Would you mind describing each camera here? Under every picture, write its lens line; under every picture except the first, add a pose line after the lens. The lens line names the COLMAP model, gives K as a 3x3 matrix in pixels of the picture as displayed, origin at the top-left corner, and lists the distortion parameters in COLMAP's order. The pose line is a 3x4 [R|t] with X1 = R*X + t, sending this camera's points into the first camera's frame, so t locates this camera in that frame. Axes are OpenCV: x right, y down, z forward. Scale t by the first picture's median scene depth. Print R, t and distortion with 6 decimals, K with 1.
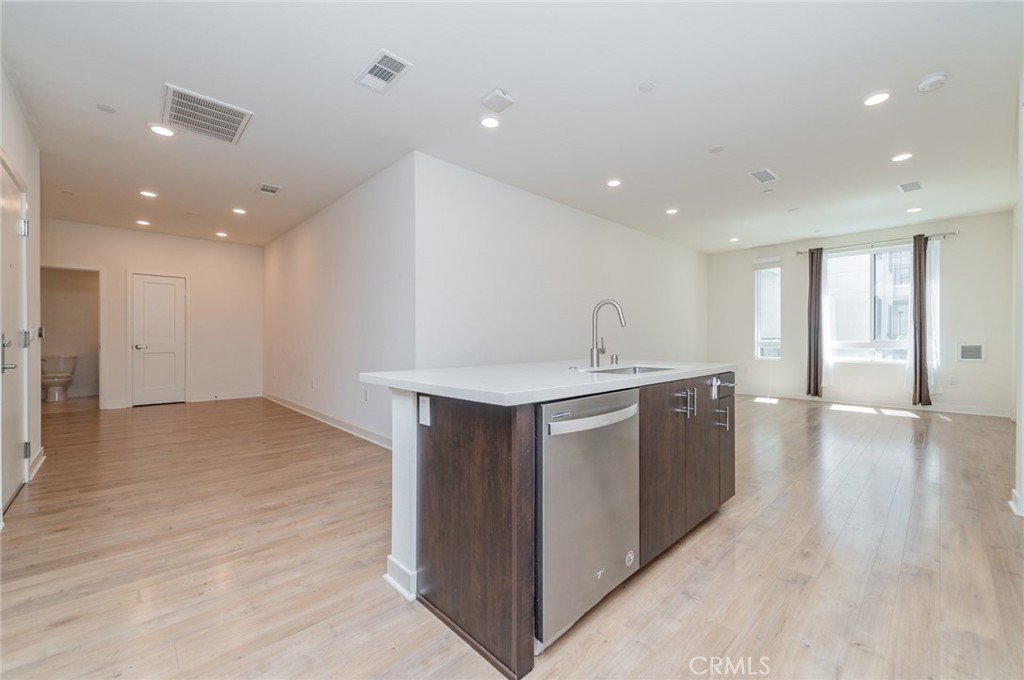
lens RADIAL K [[423.7, 0, 525.4], [0, 423.7, 340.6], [0, 0, 1]] dist [0.010909, -0.000335]
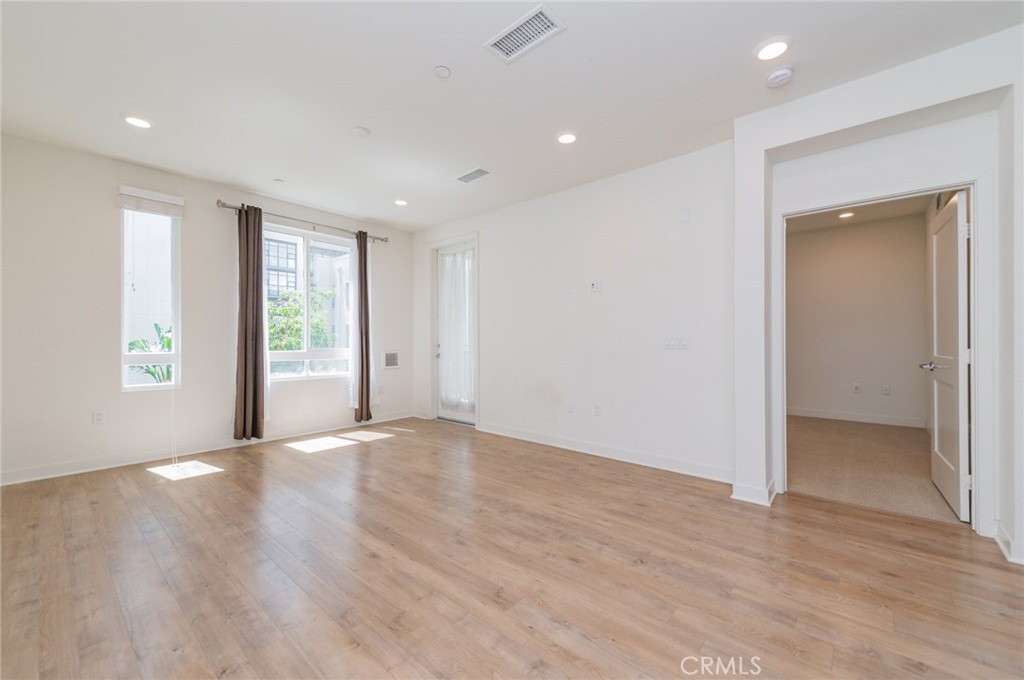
lens RADIAL K [[398.7, 0, 514.7], [0, 398.7, 344.7], [0, 0, 1]] dist [0.015310, -0.004766]
pose [[-0.080540, -0.005949, 0.996734, 0.089323], [0.004084, 0.999972, 0.006299, -0.022462], [-0.996743, 0.004578, -0.080513, 1.217228]]
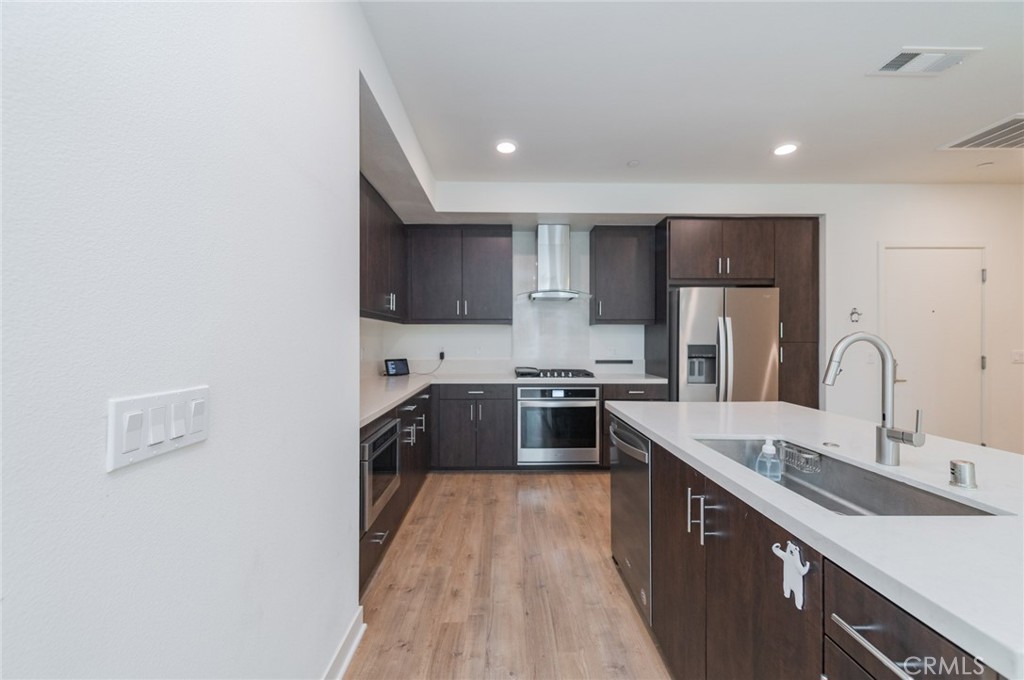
lens RADIAL K [[398.7, 0, 514.9], [0, 398.7, 342.9], [0, 0, 1]] dist [0.015310, -0.004766]
pose [[-0.693934, 0.007303, -0.720001, 0.561387], [0.001154, 0.999959, 0.009031, -0.060901], [0.720038, 0.005436, -0.693914, 0.693541]]
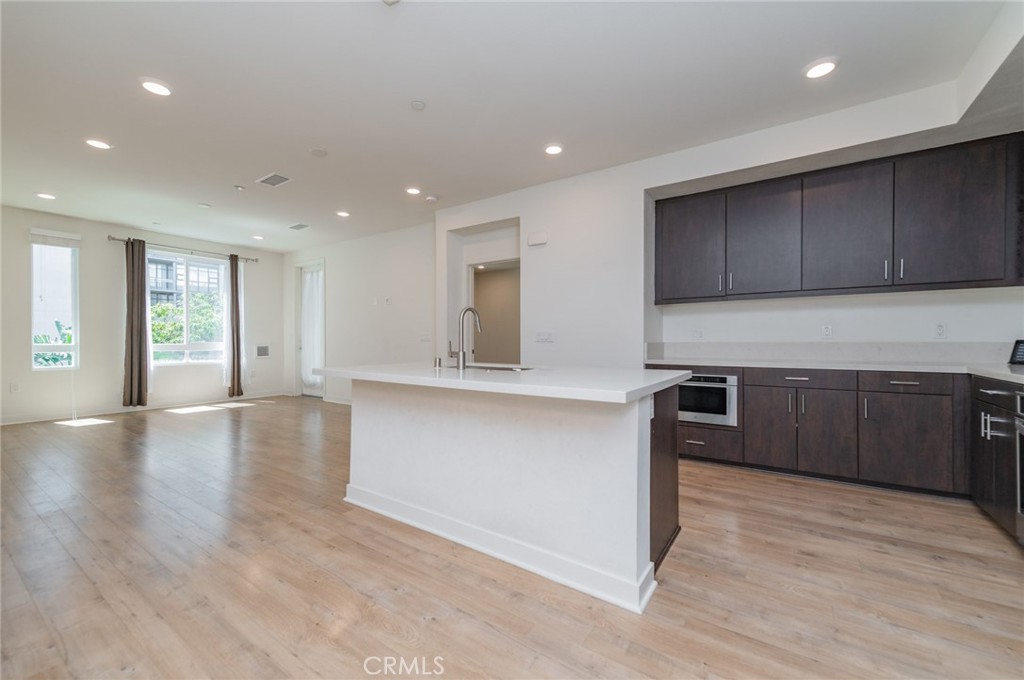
lens RADIAL K [[398.7, 0, 518.5], [0, 398.7, 345.2], [0, 0, 1]] dist [0.015310, -0.004766]
pose [[-0.206785, -0.010620, 0.978329, -0.566750], [0.004116, 0.999923, 0.011725, -0.005947], [-0.978378, 0.006452, -0.206726, 0.736450]]
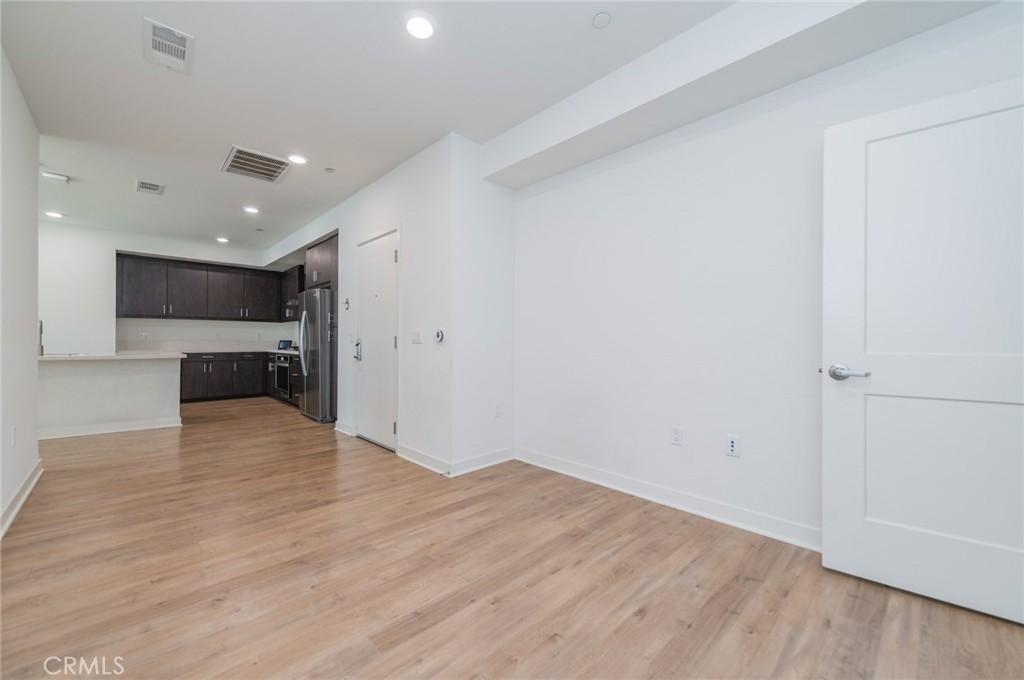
lens RADIAL K [[398.7, 0, 508.1], [0, 398.7, 340.2], [0, 0, 1]] dist [0.015310, -0.004766]
pose [[-0.999916, -0.012148, -0.004625, -1.292860], [-0.012139, 0.999924, -0.001942, -0.017596], [0.004648, -0.001886, -0.999987, 1.923097]]
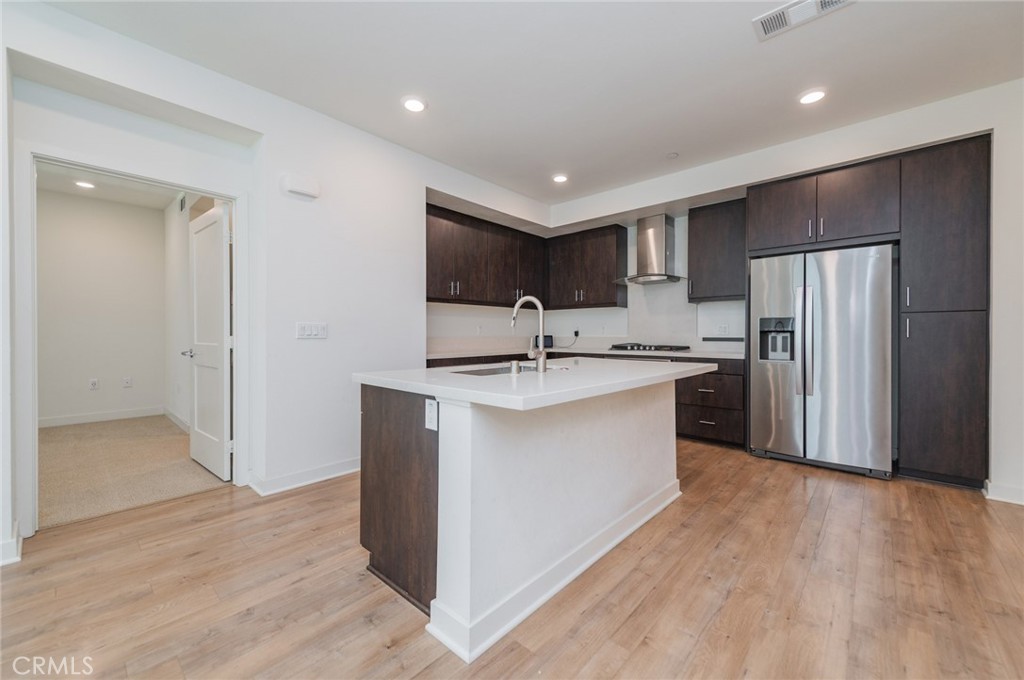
lens RADIAL K [[398.7, 0, 517.7], [0, 398.7, 340.9], [0, 0, 1]] dist [0.015310, -0.004766]
pose [[-0.998439, 0.002650, -0.055785, 0.172544], [0.001628, 0.999830, 0.018348, -0.011786], [0.055824, 0.018228, -0.998274, 1.246371]]
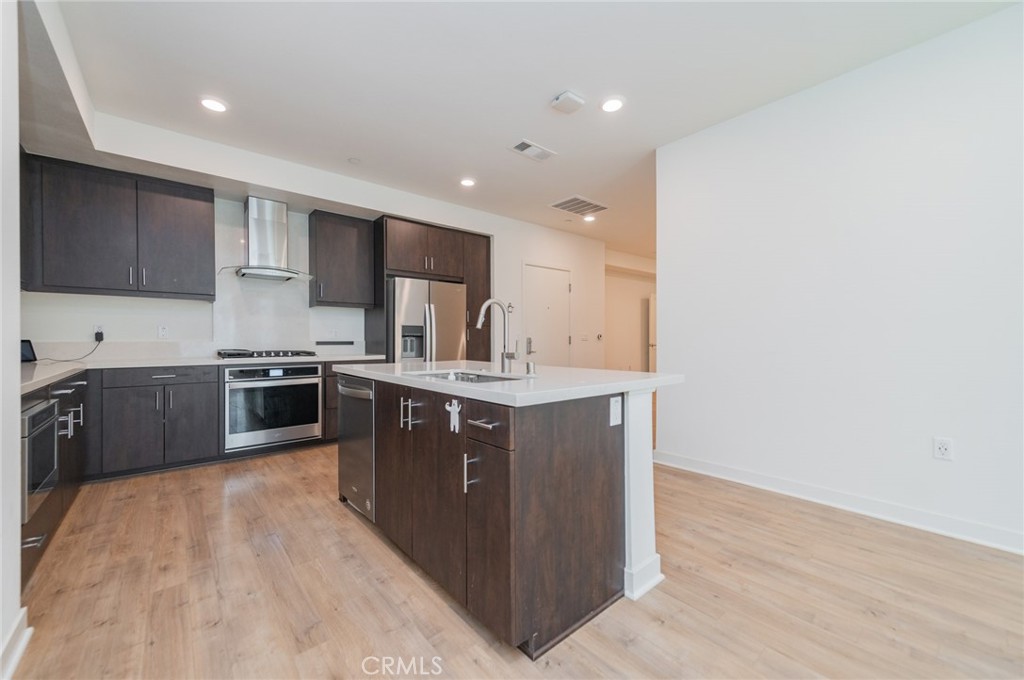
lens RADIAL K [[398.7, 0, 512.3], [0, 398.7, 341.6], [0, 0, 1]] dist [0.015310, -0.004766]
pose [[-0.090407, 0.008517, -0.995869, 0.699378], [-0.001134, 0.999962, 0.008655, -0.009108], [0.995904, 0.001911, -0.090394, 0.747569]]
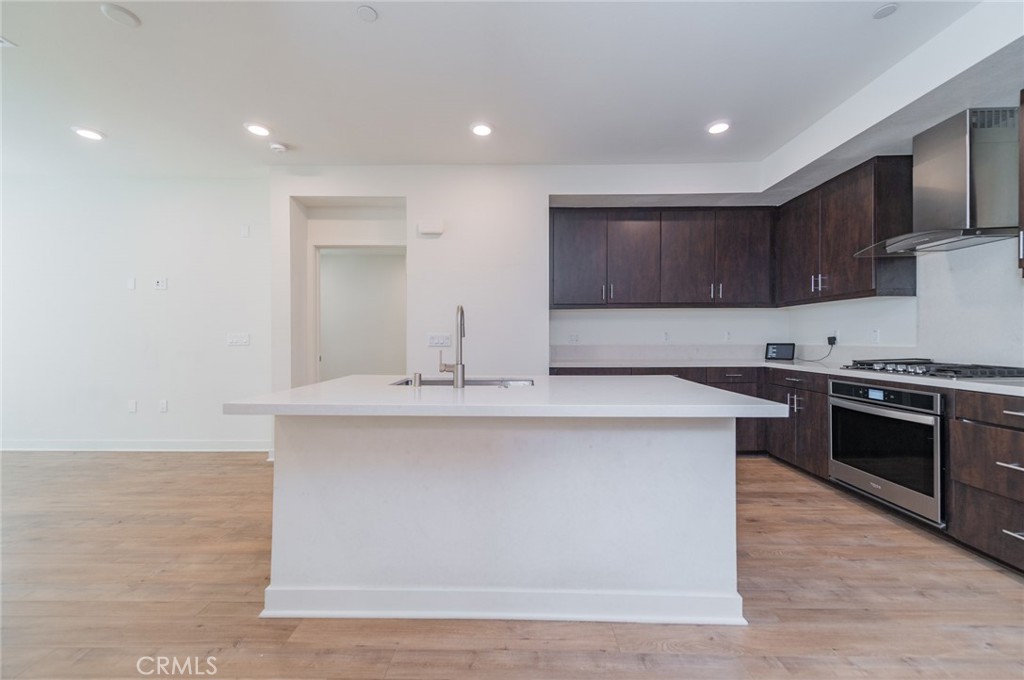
lens RADIAL K [[398.7, 0, 508.5], [0, 398.7, 345.8], [0, 0, 1]] dist [0.015310, -0.004766]
pose [[-0.701878, -0.011317, 0.712207, -0.299552], [0.003504, 0.999807, 0.019341, -0.021449], [-0.712288, 0.016070, -0.701703, 1.004122]]
